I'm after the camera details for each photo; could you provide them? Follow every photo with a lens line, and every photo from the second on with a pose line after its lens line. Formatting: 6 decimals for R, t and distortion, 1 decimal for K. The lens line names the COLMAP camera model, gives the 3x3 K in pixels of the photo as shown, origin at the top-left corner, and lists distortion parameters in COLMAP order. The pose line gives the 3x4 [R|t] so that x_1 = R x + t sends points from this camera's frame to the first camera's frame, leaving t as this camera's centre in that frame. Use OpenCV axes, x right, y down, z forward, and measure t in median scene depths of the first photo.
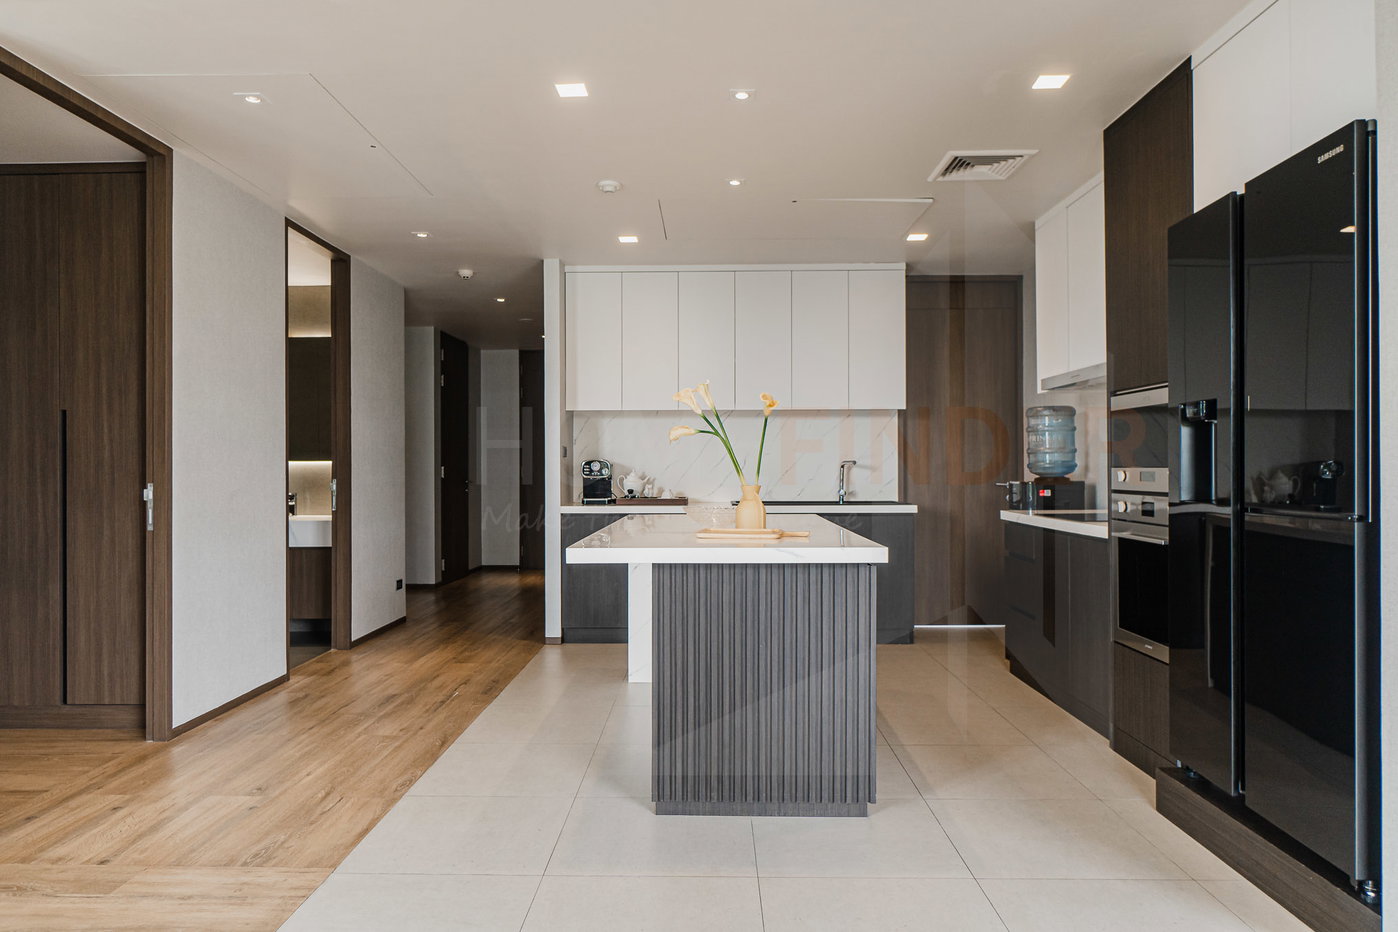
lens RADIAL K [[889.9, 0, 697.7], [0, 889.9, 464.7], [0, 0, 1]] dist [0.000442, -0.000573]
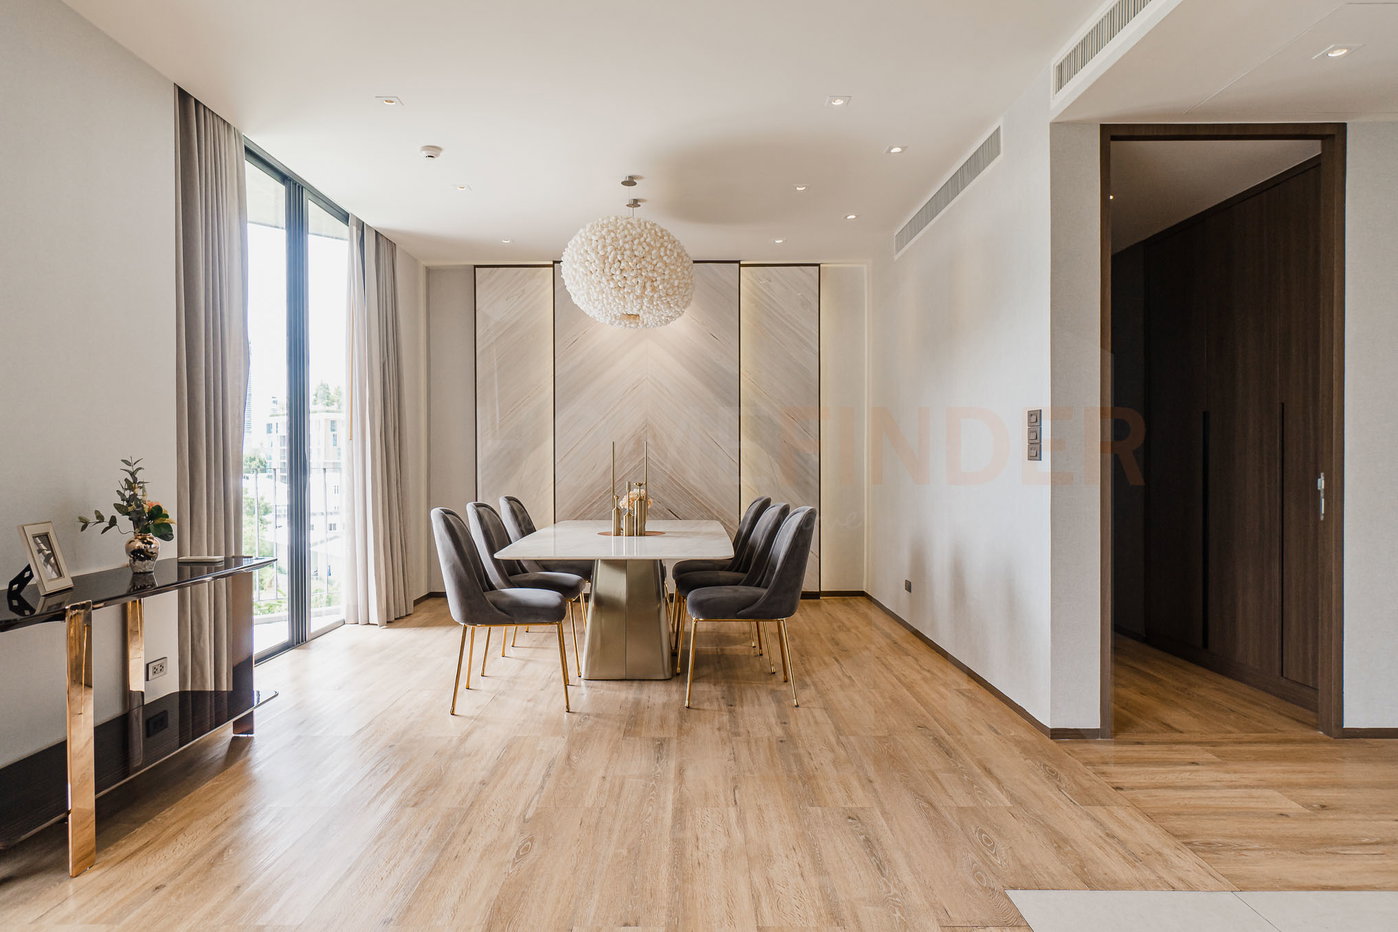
lens RADIAL K [[860.3, 0, 697.6], [0, 860.3, 467.5], [0, 0, 1]] dist [-0.000899, 0.000494]
pose [[0.028470, 0.017398, -0.999443, 0.386282], [0.004538, 0.999836, 0.017534, -0.005647], [0.999584, -0.005035, 0.028386, 0.338230]]
